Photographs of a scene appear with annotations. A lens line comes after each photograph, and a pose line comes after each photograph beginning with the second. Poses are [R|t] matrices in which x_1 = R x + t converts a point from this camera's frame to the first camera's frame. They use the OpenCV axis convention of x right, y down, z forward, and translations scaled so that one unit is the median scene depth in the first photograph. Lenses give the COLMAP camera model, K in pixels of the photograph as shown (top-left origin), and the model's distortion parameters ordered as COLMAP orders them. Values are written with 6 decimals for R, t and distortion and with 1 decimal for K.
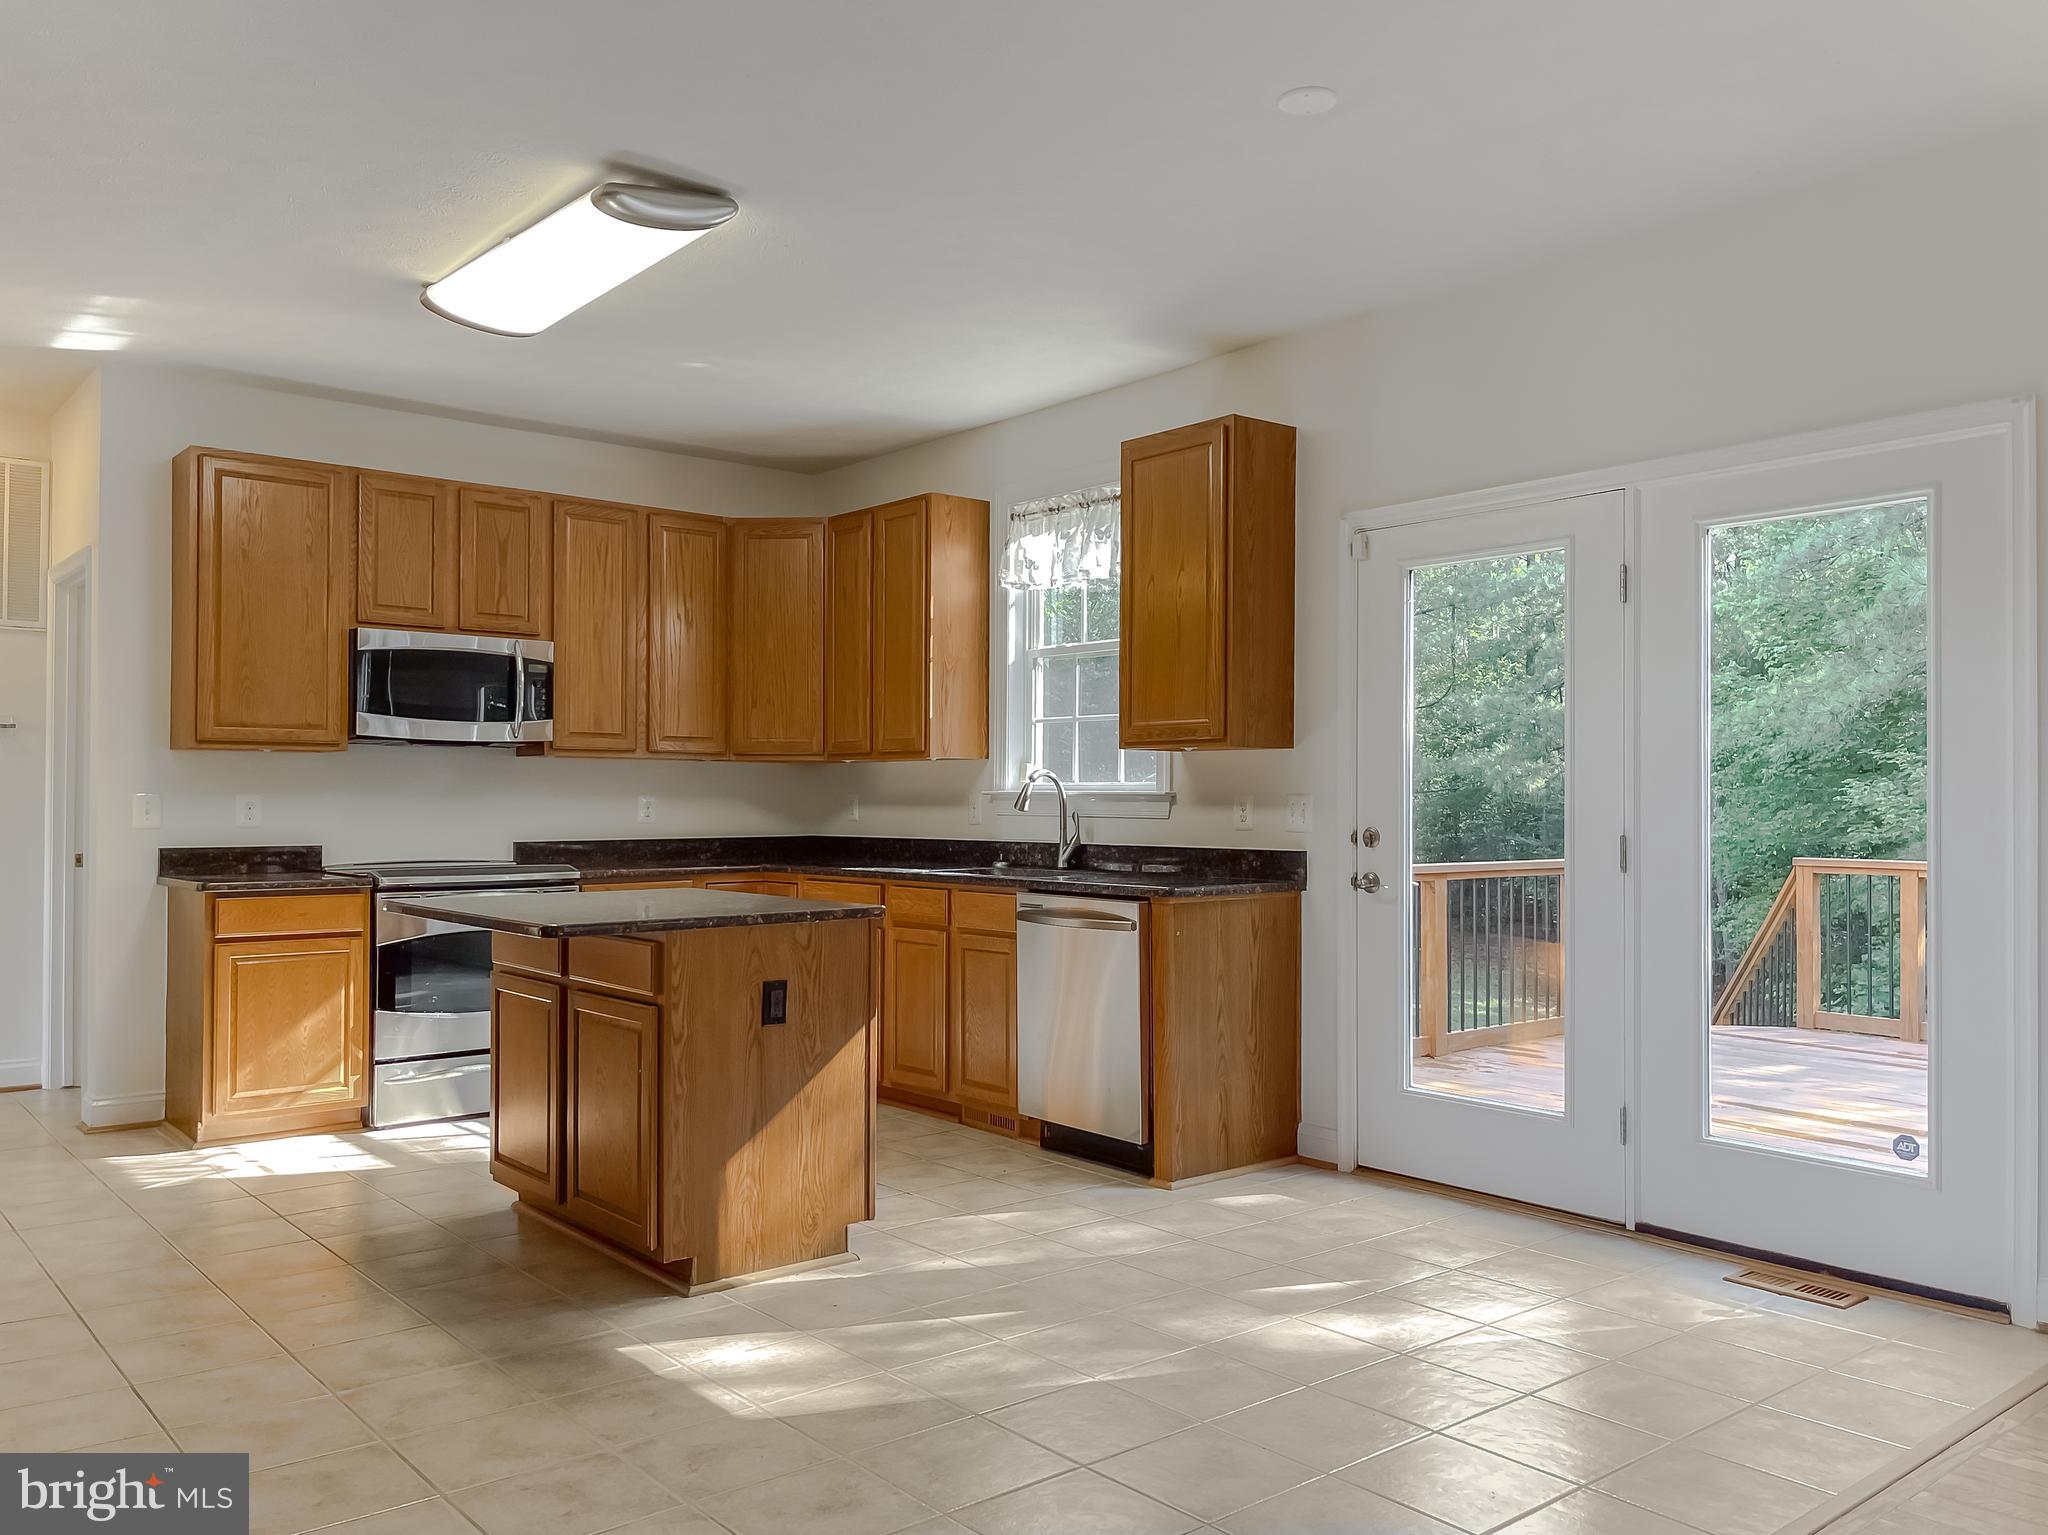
lens RADIAL K [[1607.7, 0, 1024.0], [0, 1607.7, 767.5], [0, 0, 1]] dist [0.055117, -0.001710]
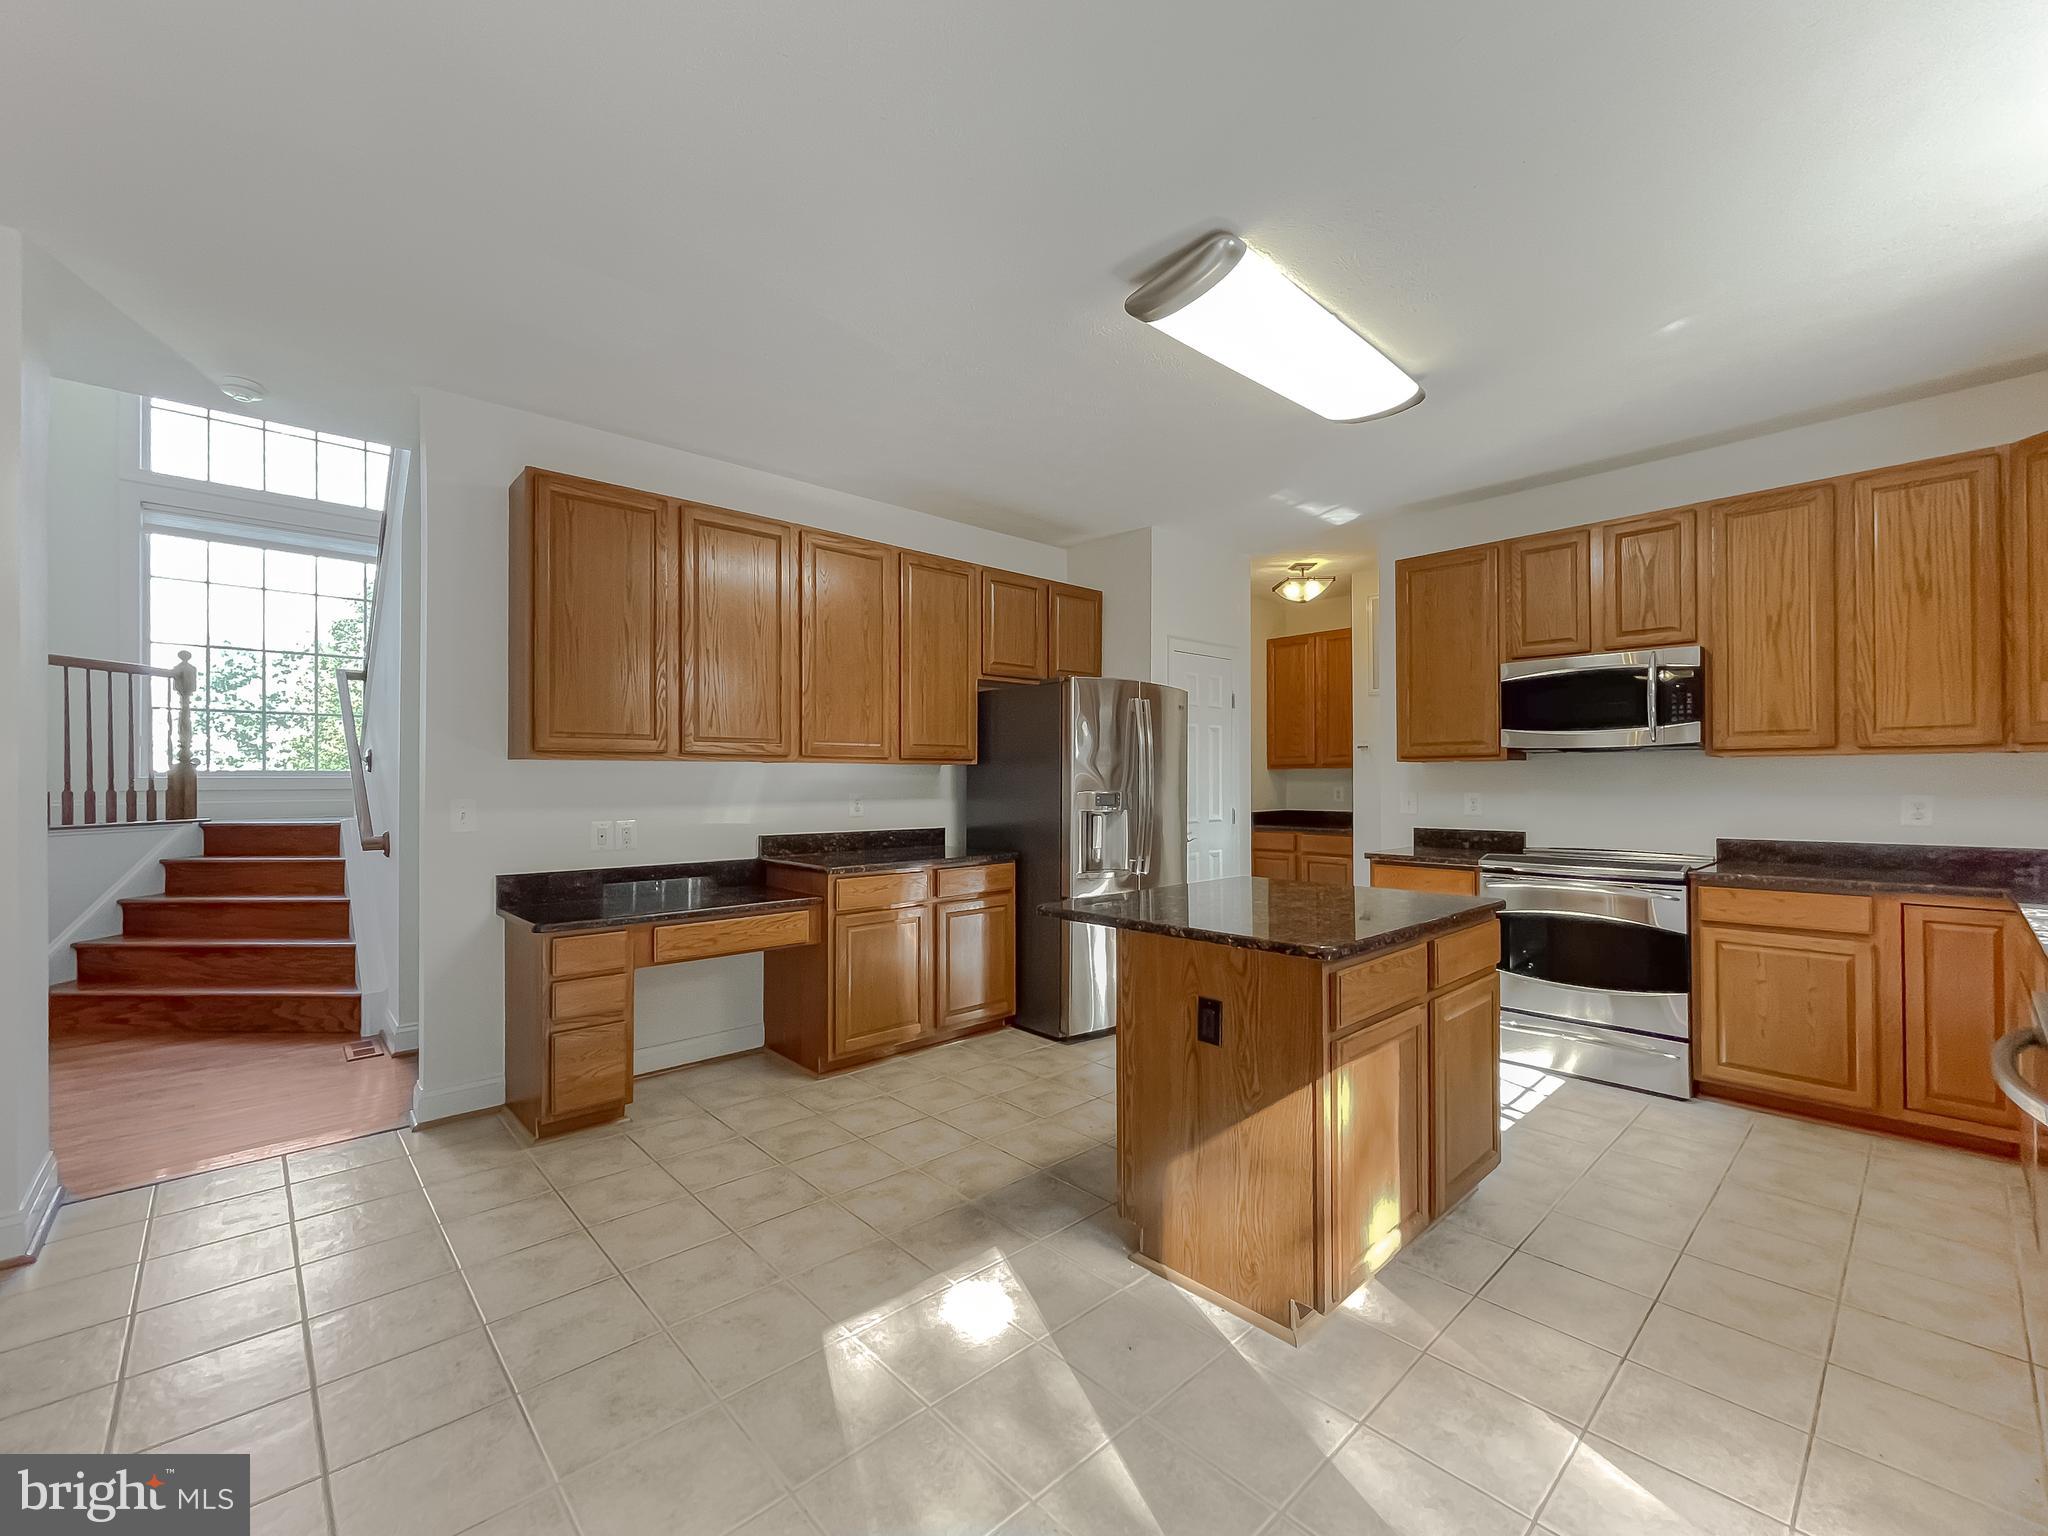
lens RADIAL K [[851.9, 0, 1015.5], [0, 851.9, 768.9], [0, 0, 1]] dist [-0.007305, 0.000349]
pose [[0.043890, -0.017528, -0.998883, 0.276867], [0.024250, 0.999570, -0.016474, -0.001580], [0.998742, -0.023500, 0.044296, 0.662431]]
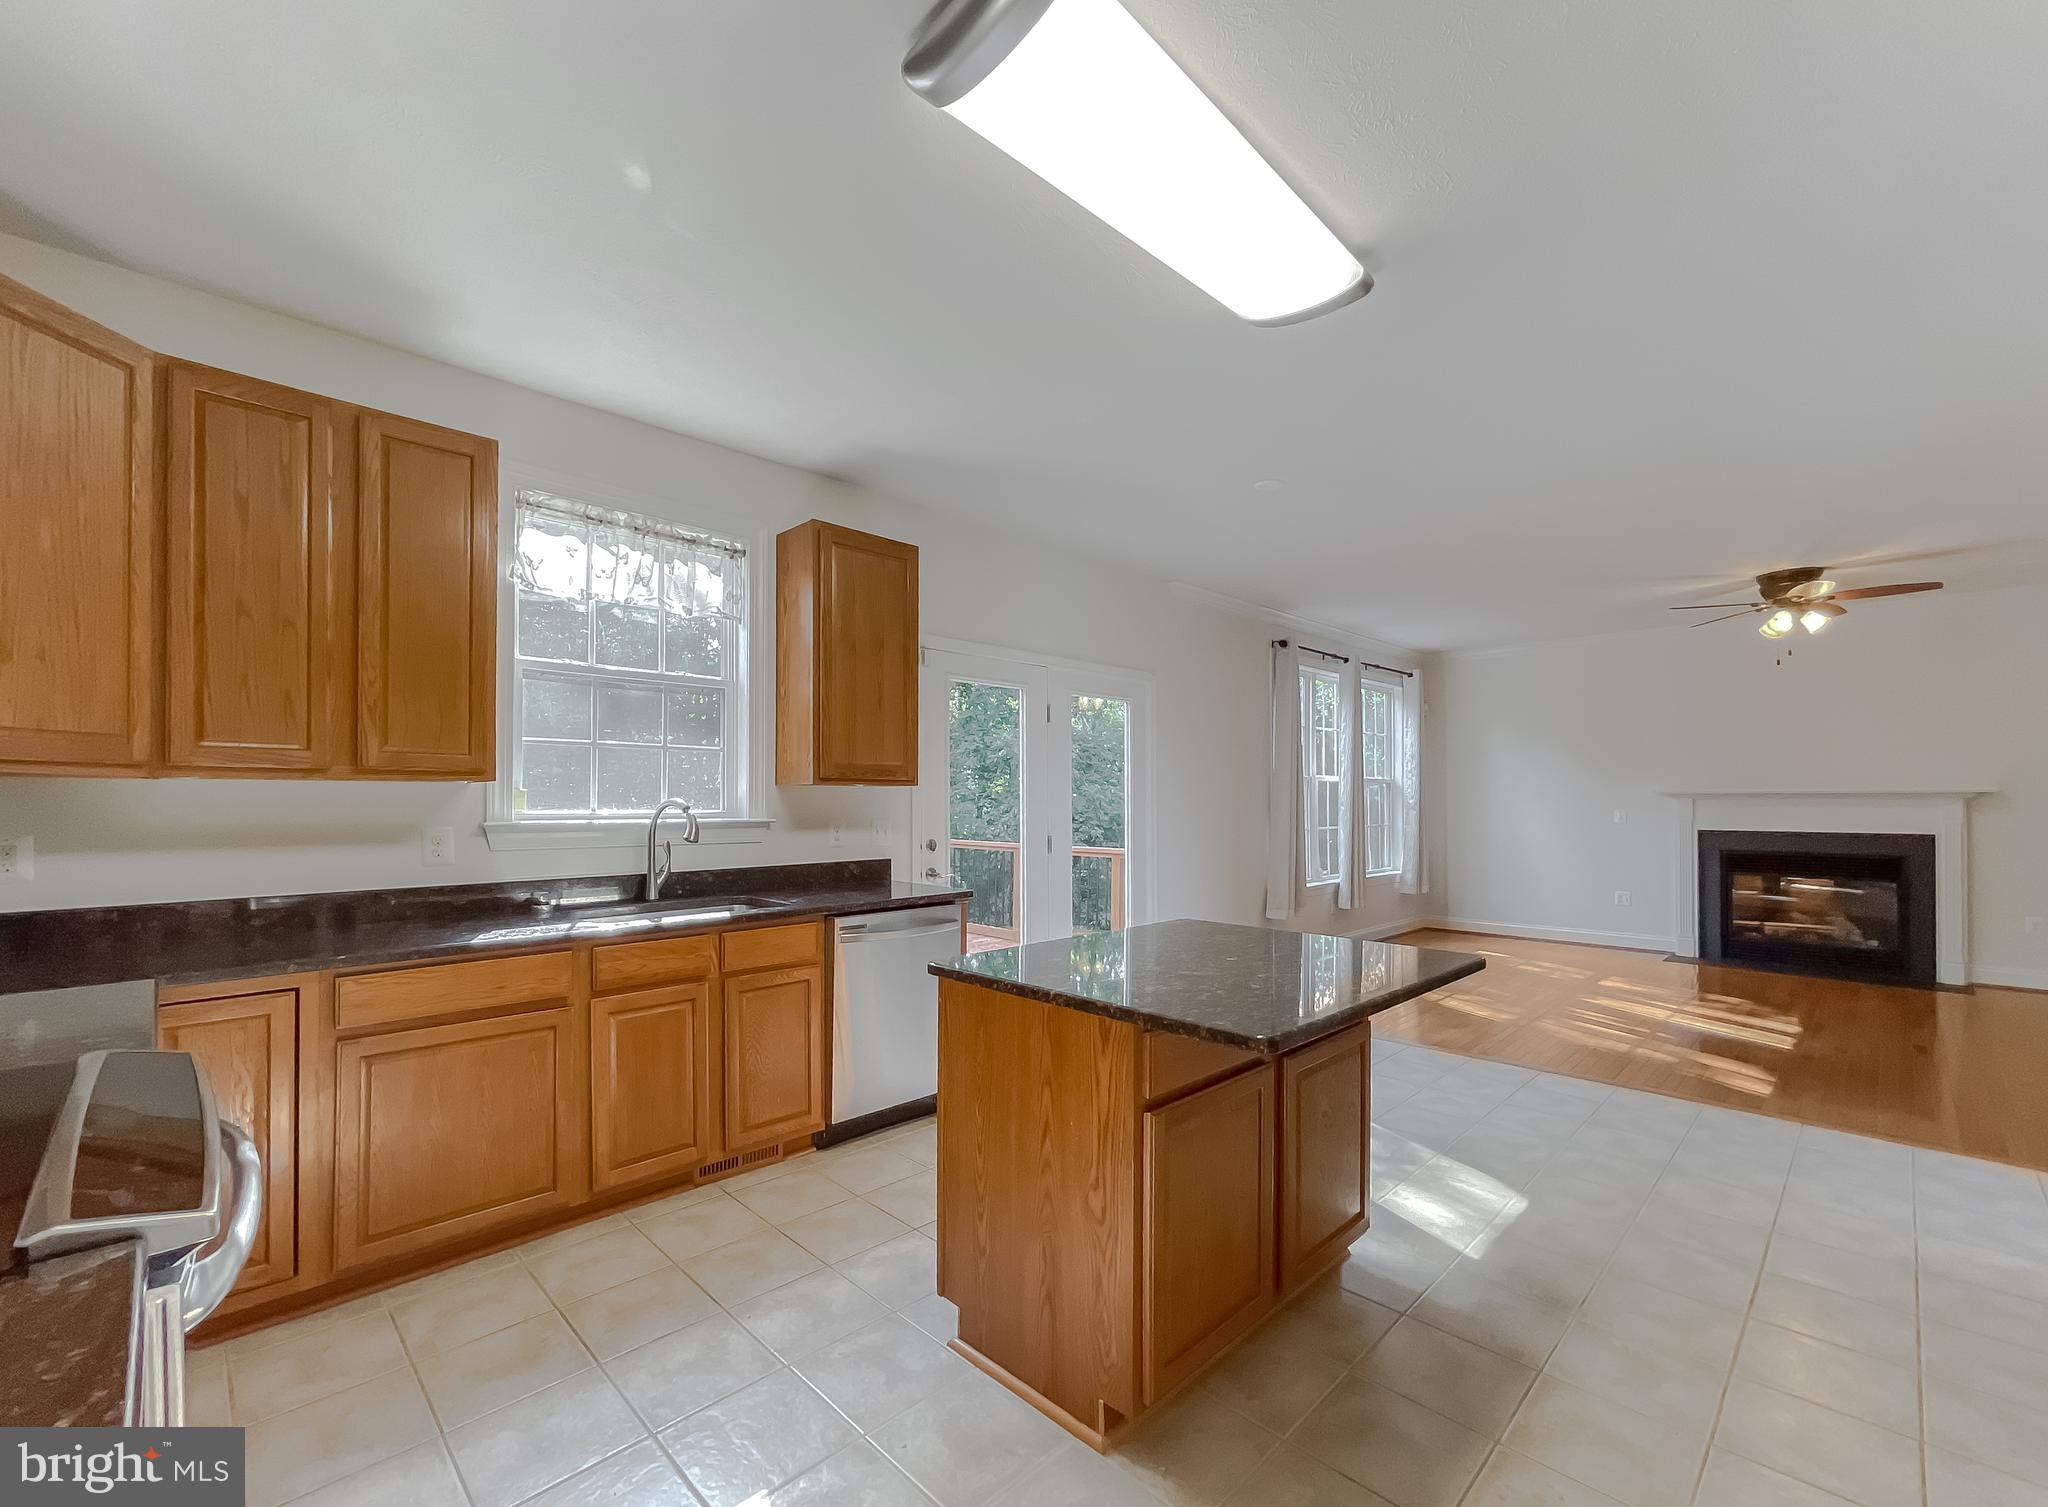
lens RADIAL K [[873.1, 0, 1023.0], [0, 873.1, 794.6], [0, 0, 1]] dist [-0.001428, -0.000118]
pose [[-0.086721, 0.000818, 0.996232, -0.607632], [-0.020376, 0.999789, -0.002594, -0.004495], [-0.996024, -0.020524, -0.086686, 0.954957]]
